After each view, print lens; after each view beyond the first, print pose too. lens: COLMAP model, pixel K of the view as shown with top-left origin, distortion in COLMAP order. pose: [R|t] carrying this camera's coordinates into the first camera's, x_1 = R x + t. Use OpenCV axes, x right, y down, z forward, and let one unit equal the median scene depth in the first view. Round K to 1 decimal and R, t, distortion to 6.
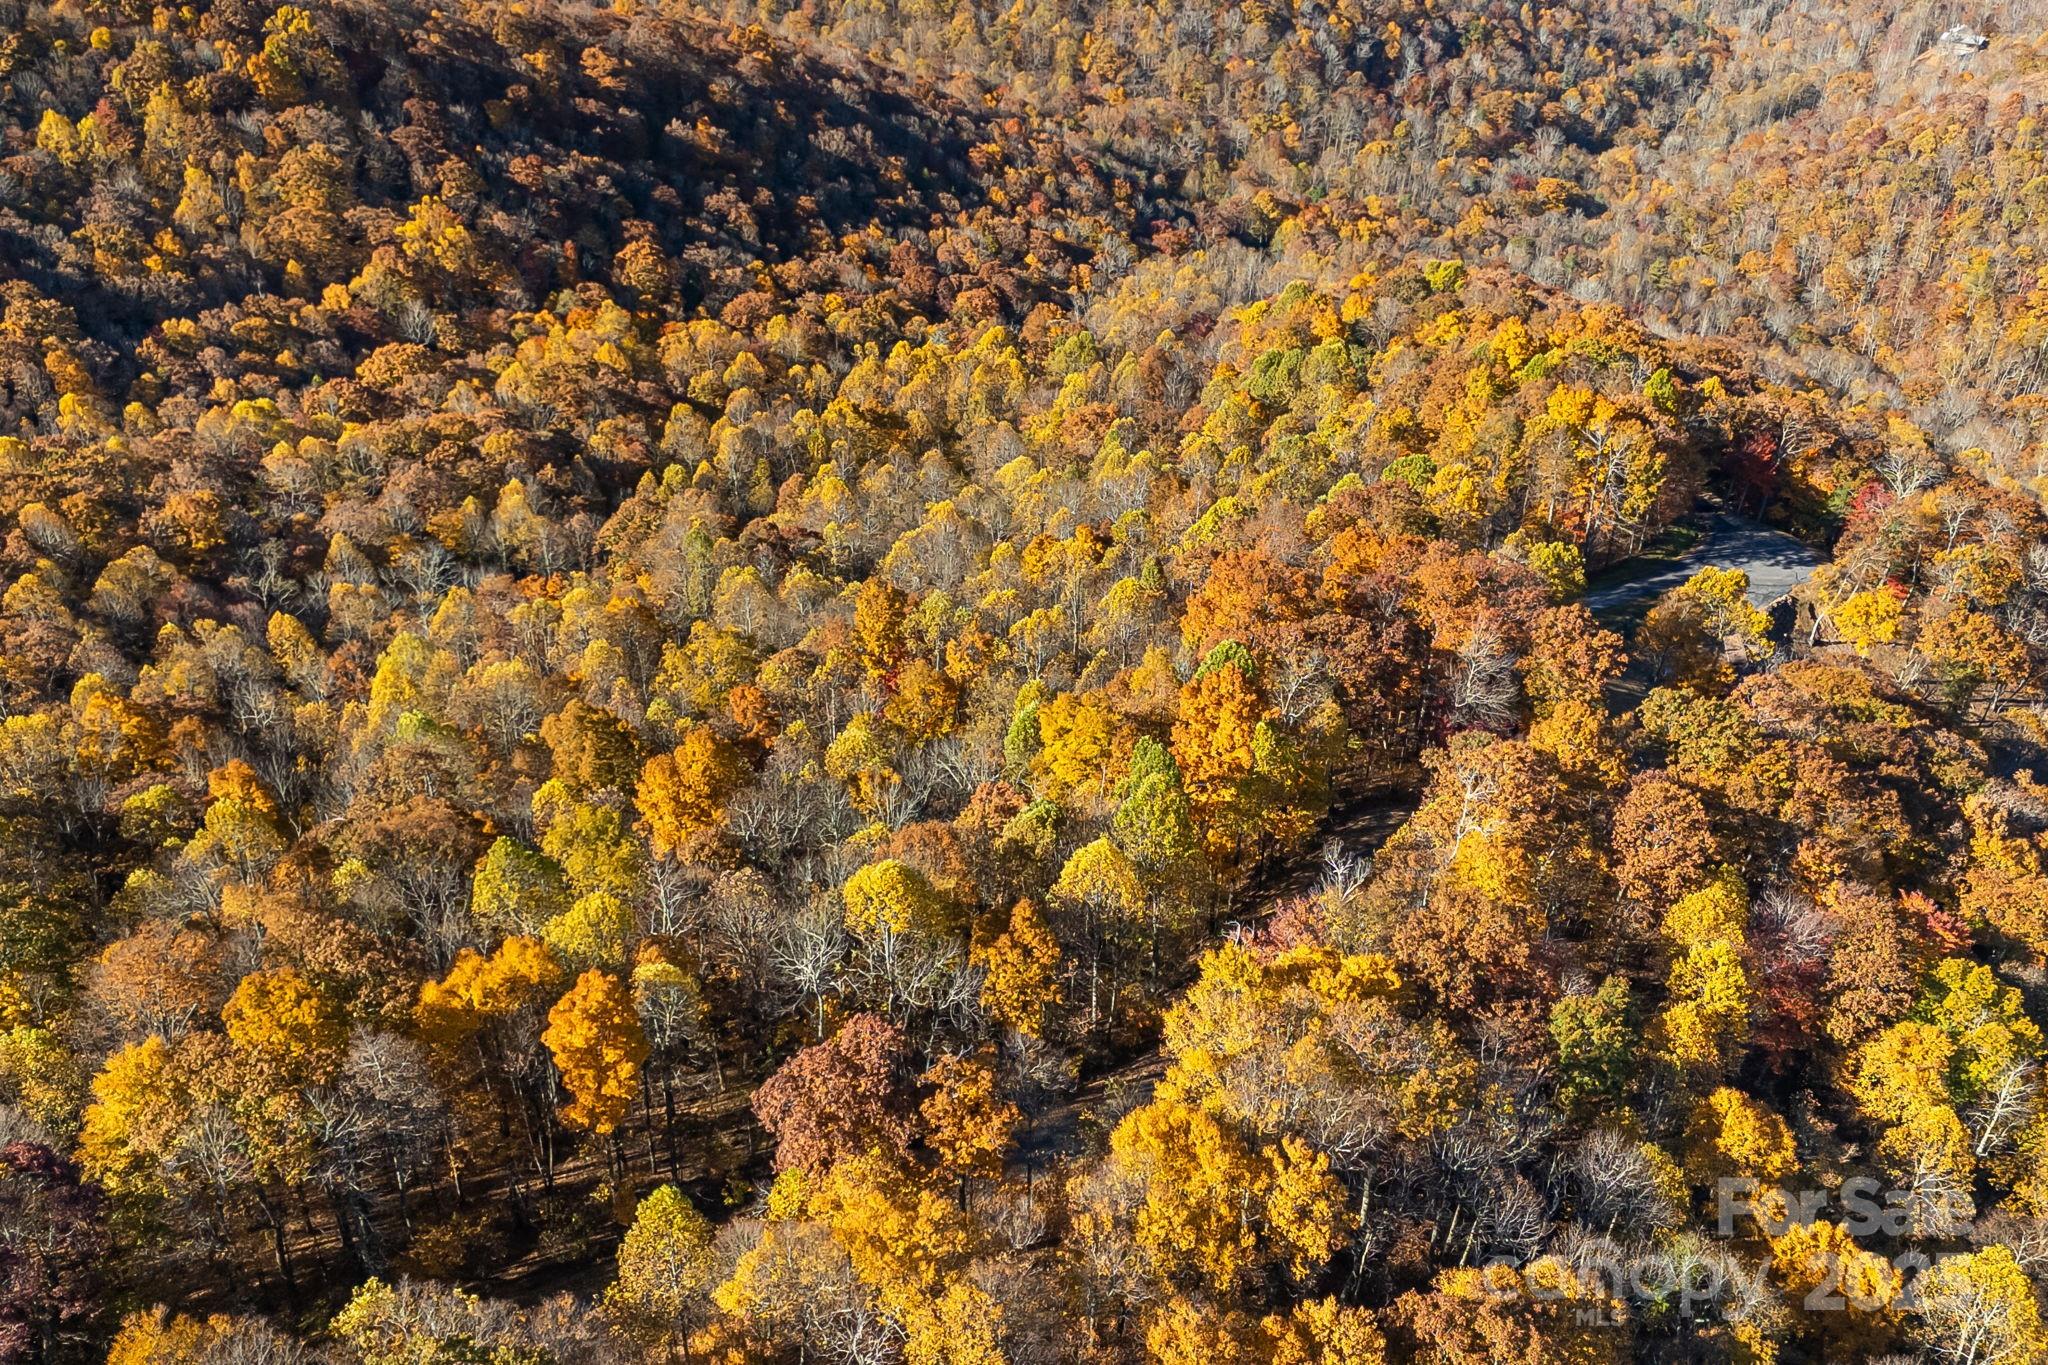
lens RADIAL K [[1776.4, 0, 1017.9], [0, 1776.4, 675.7], [0, 0, 1]] dist [0.074932, -0.060358]
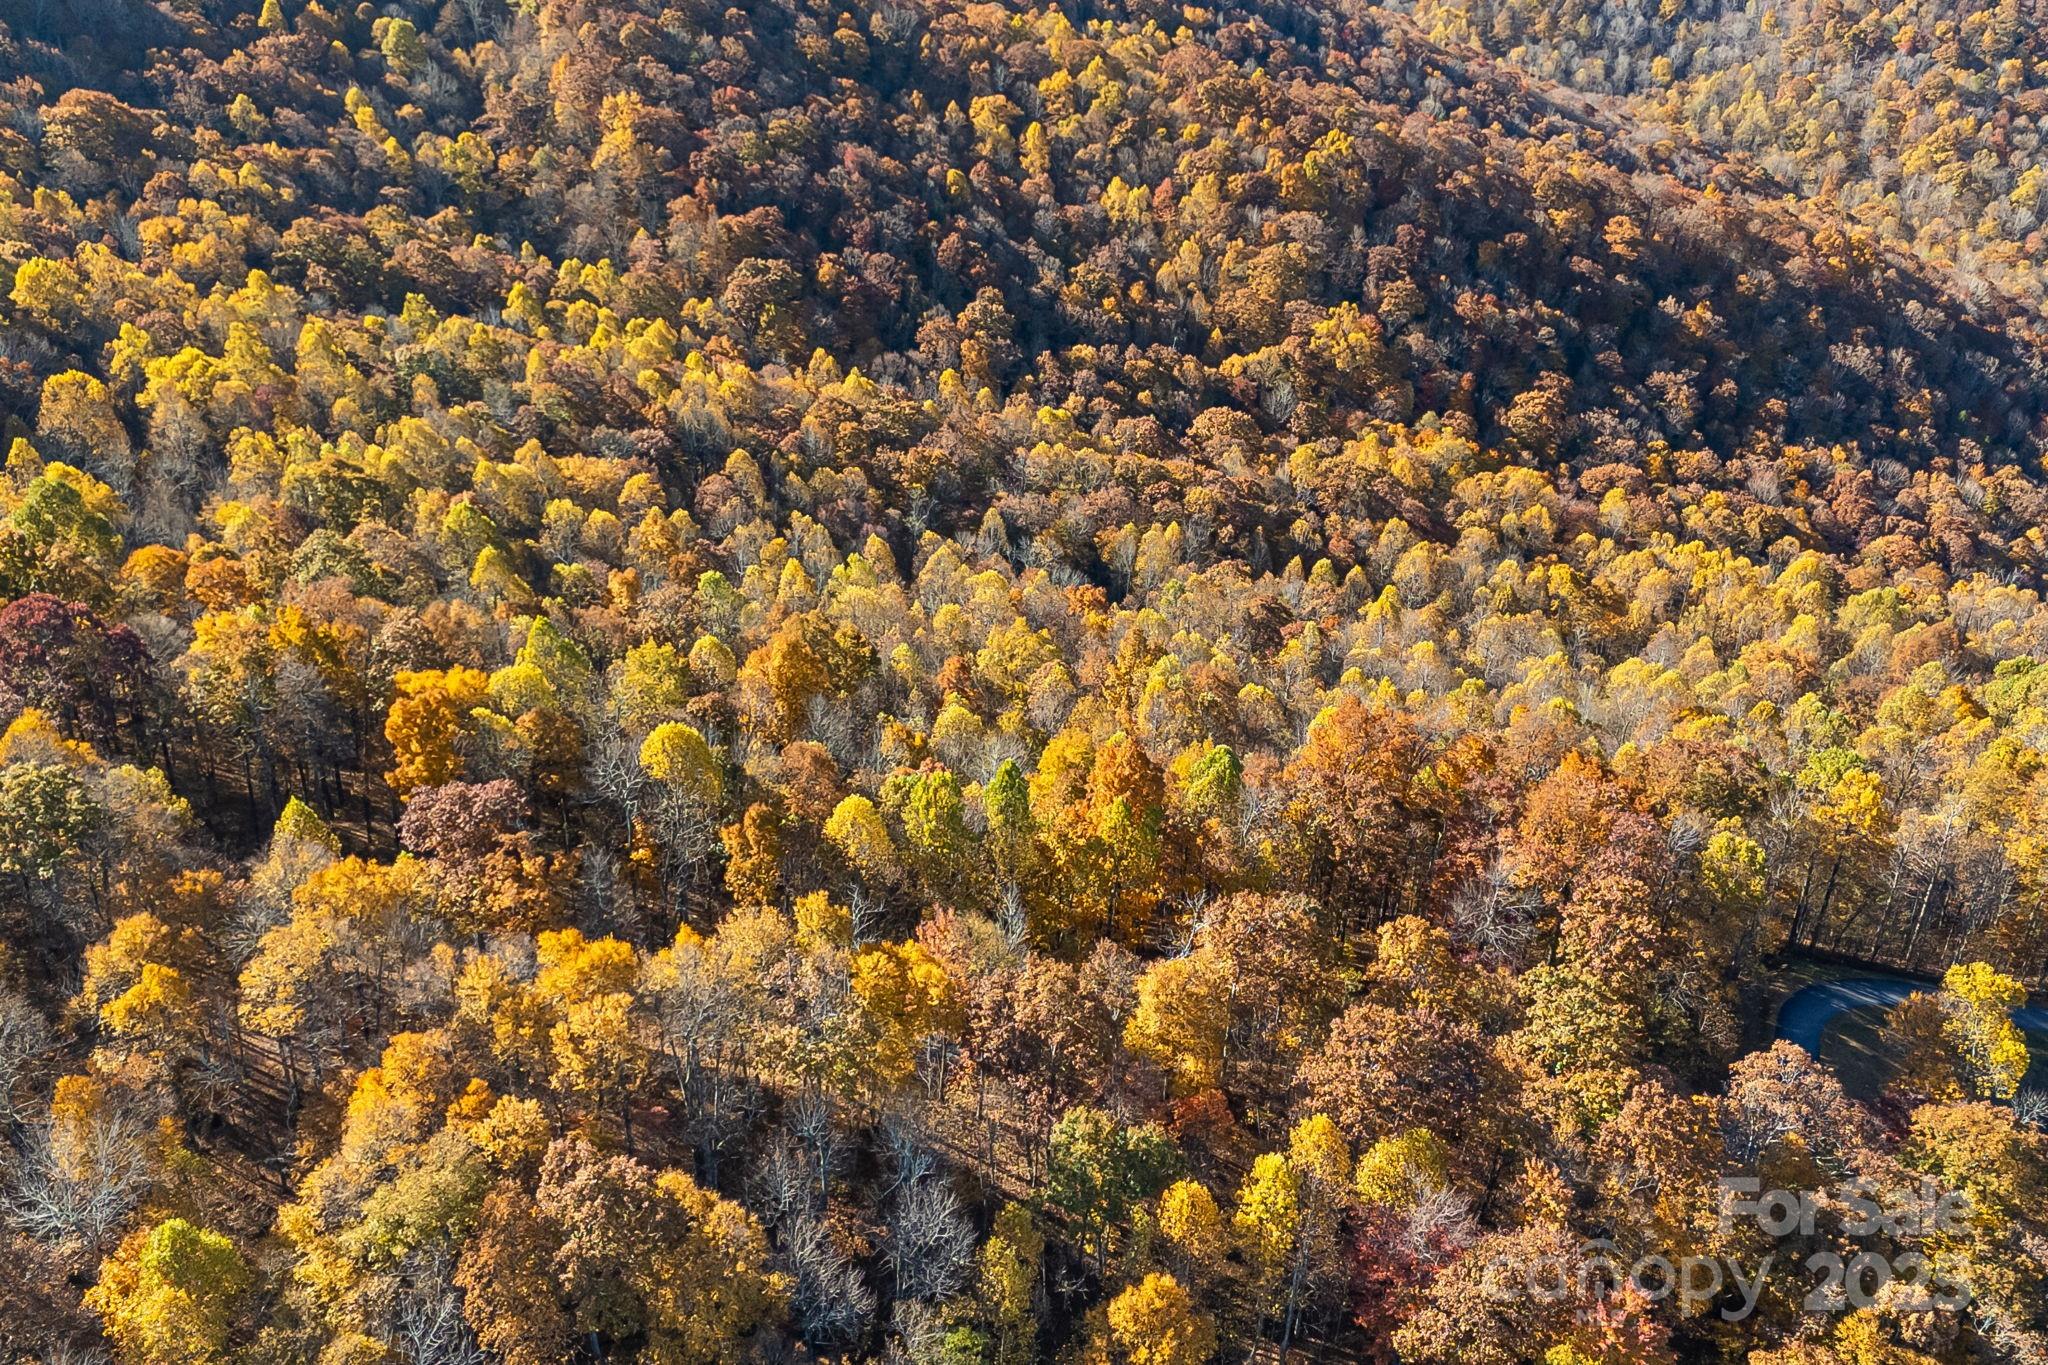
lens RADIAL K [[1776.4, 0, 1017.9], [0, 1776.4, 675.7], [0, 0, 1]] dist [0.074932, -0.060358]
pose [[0.717111, 0.336444, -0.610375, 0.273040], [-0.391158, 0.919119, 0.047067, -0.024677], [0.576843, 0.205001, 0.790713, 0.049429]]
